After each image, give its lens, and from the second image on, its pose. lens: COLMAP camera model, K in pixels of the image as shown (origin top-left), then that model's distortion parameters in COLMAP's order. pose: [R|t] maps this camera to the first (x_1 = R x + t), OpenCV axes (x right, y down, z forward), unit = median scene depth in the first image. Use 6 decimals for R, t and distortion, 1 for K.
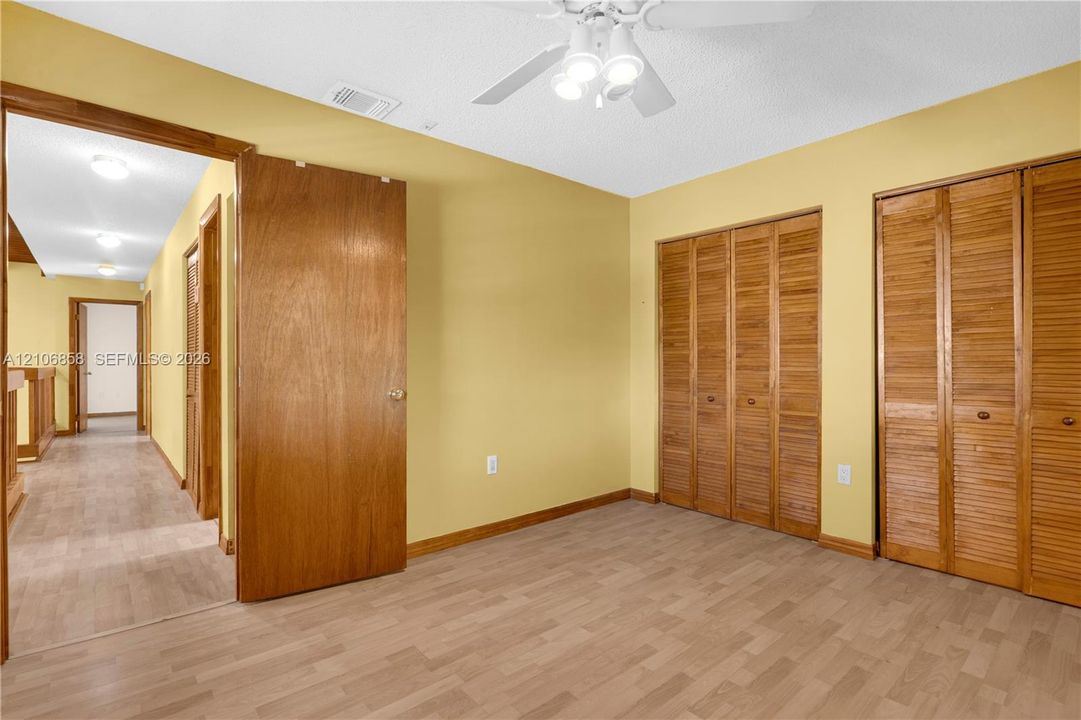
lens RADIAL K [[504.5, 0, 545.5], [0, 504.5, 365.2], [0, 0, 1]] dist [-0.001114, 0.002853]
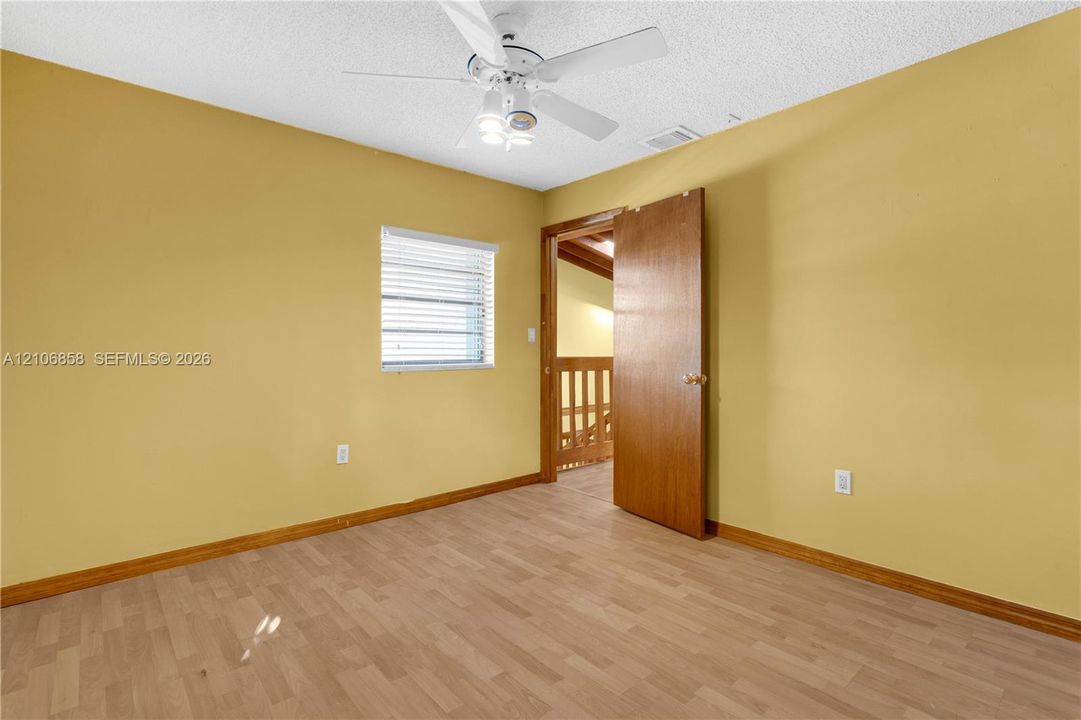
lens RADIAL K [[504.5, 0, 539.8], [0, 504.5, 353.1], [0, 0, 1]] dist [-0.001114, 0.002853]
pose [[0.017963, 0.003416, -0.999833, 0.834040], [-0.004597, 0.999984, 0.003334, -0.003796], [0.999828, 0.004536, 0.017979, 0.642759]]
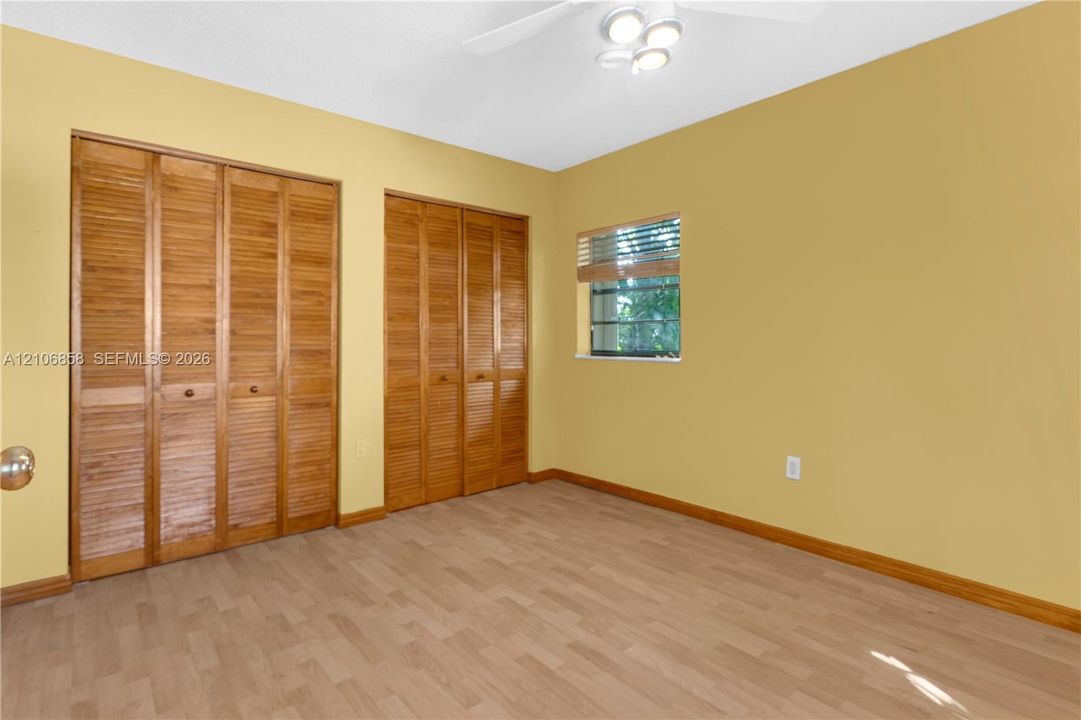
lens RADIAL K [[541.1, 0, 515.0], [0, 541.1, 328.1], [0, 0, 1]] dist [0.014401, -0.002300]
pose [[0.036530, 0.011251, 0.999269, -0.581370], [0.004755, 0.999923, -0.011432, -0.016748], [-0.999321, 0.005169, 0.036474, 0.727527]]
